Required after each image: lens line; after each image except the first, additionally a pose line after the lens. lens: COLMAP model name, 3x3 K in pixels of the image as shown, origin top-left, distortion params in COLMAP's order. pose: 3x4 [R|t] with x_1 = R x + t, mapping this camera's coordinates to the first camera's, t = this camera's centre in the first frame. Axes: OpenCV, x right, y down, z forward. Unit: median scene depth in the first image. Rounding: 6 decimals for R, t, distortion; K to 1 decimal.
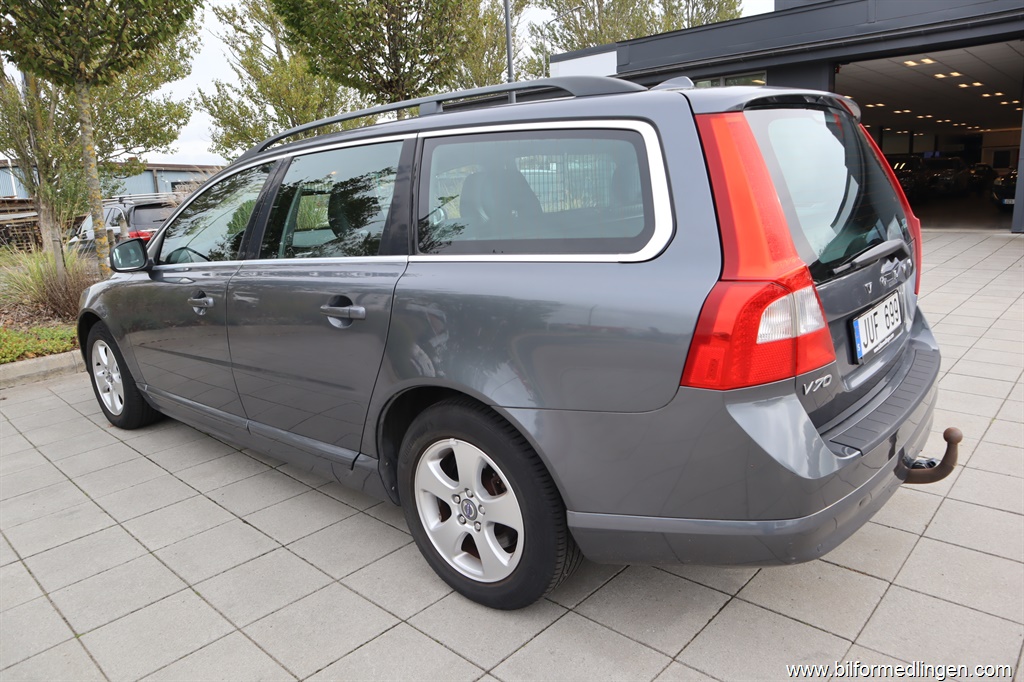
lens RADIAL K [[708.5, 0, 510.0], [0, 708.5, 337.3], [0, 0, 1]] dist [-0.117899, 0.082470]
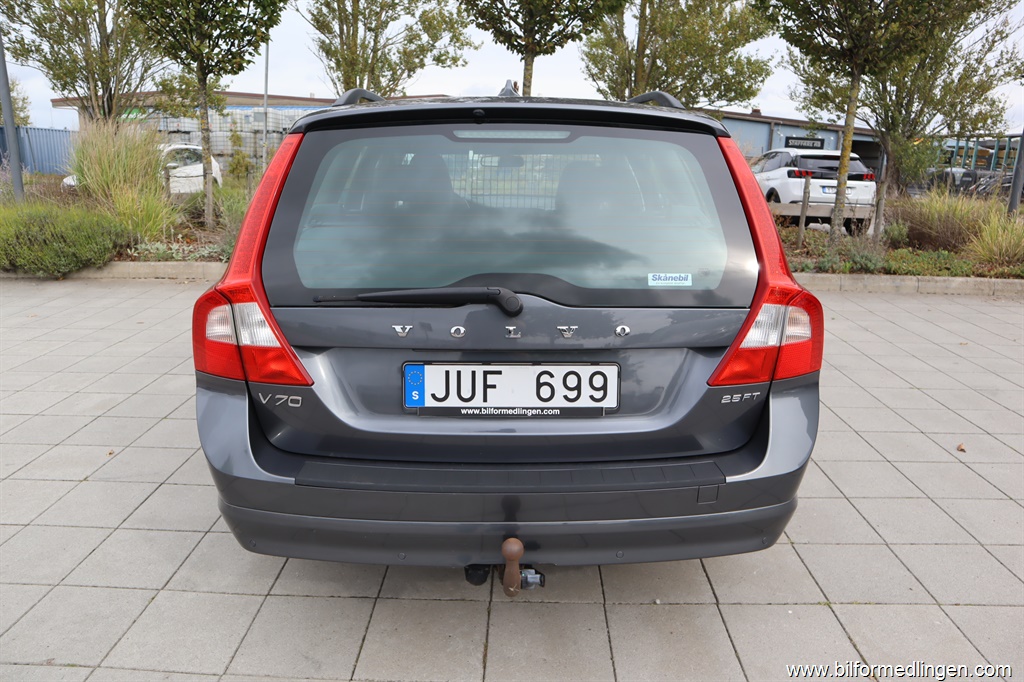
lens RADIAL K [[711.4, 0, 512.0], [0, 711.4, 341.0], [0, 0, 1]] dist [-0.125134, 0.082781]
pose [[0.671322, 0.265945, -0.691809, 0.085214], [-0.221377, 0.962747, 0.155278, -0.015735], [0.707332, 0.048909, 0.705187, 0.031249]]
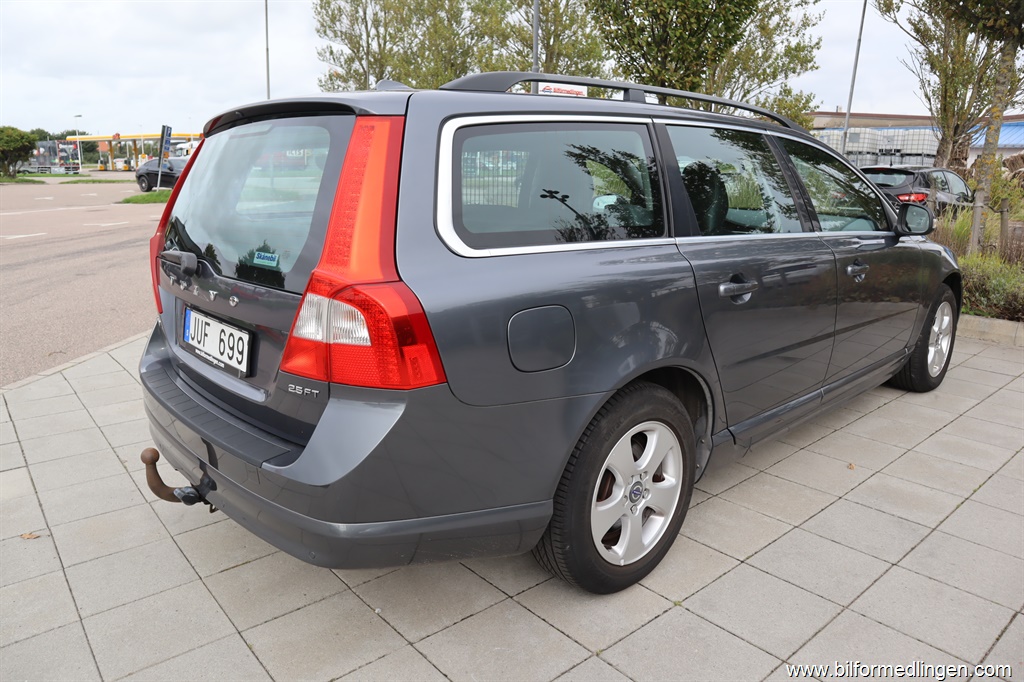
lens RADIAL K [[711.4, 0, 512.0], [0, 711.4, 341.0], [0, 0, 1]] dist [-0.125134, 0.082781]
pose [[-0.111849, 0.299466, -0.947528, 0.111174], [-0.213255, 0.924063, 0.317223, -0.032977], [0.970573, 0.237546, -0.039493, 0.112574]]
